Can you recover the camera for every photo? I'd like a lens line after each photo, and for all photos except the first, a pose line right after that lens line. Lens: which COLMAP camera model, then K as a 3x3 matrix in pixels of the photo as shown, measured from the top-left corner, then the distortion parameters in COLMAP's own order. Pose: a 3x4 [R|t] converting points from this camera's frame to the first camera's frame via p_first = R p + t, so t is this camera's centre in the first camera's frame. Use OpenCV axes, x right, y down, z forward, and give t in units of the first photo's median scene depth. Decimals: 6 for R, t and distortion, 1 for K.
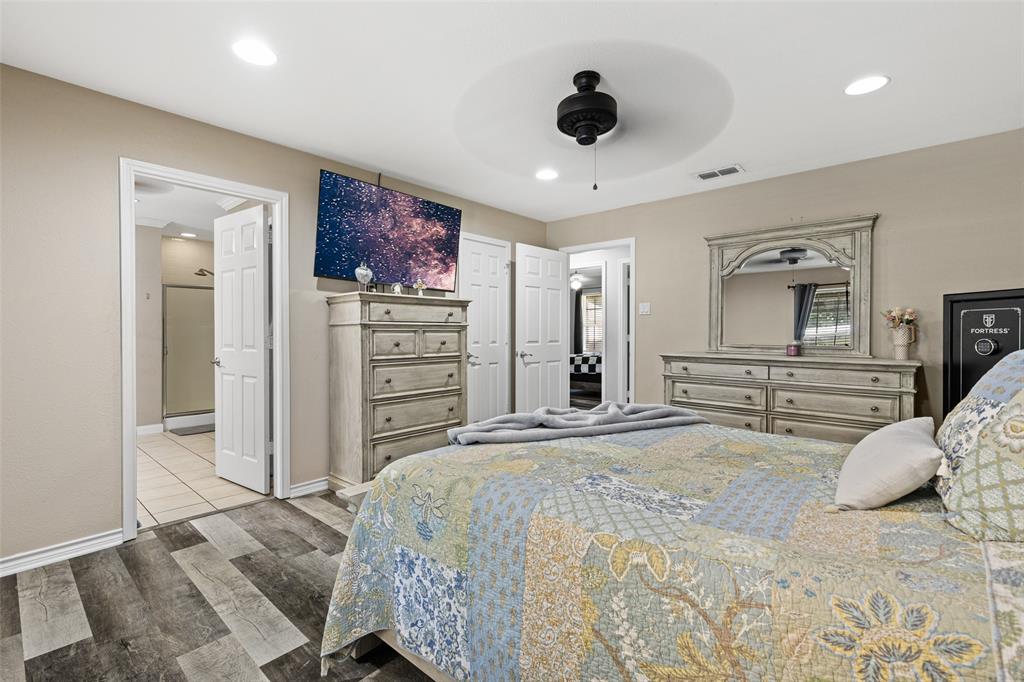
lens RADIAL K [[468.5, 0, 512.7], [0, 468.5, 337.6], [0, 0, 1]] dist [0.004645, 0.000466]
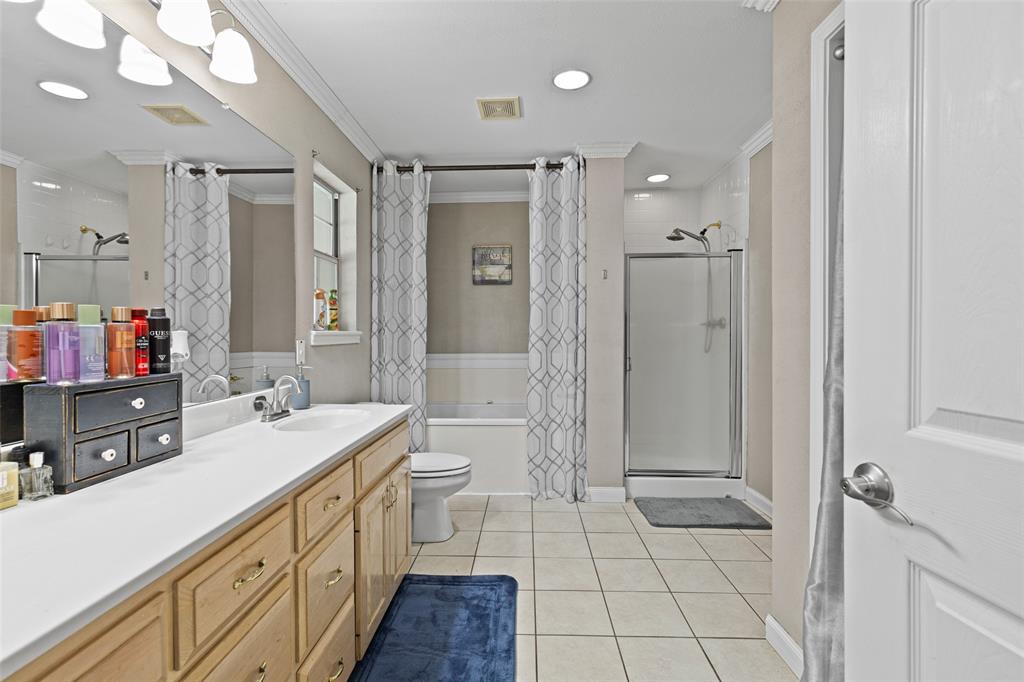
lens RADIAL K [[468.5, 0, 513.4], [0, 468.5, 338.1], [0, 0, 1]] dist [0.004645, 0.000466]
pose [[0.637662, 0.001361, -0.770315, -0.374660], [0.000498, 0.999998, 0.002179, -0.005081], [0.770316, -0.001773, 0.637660, 0.509259]]
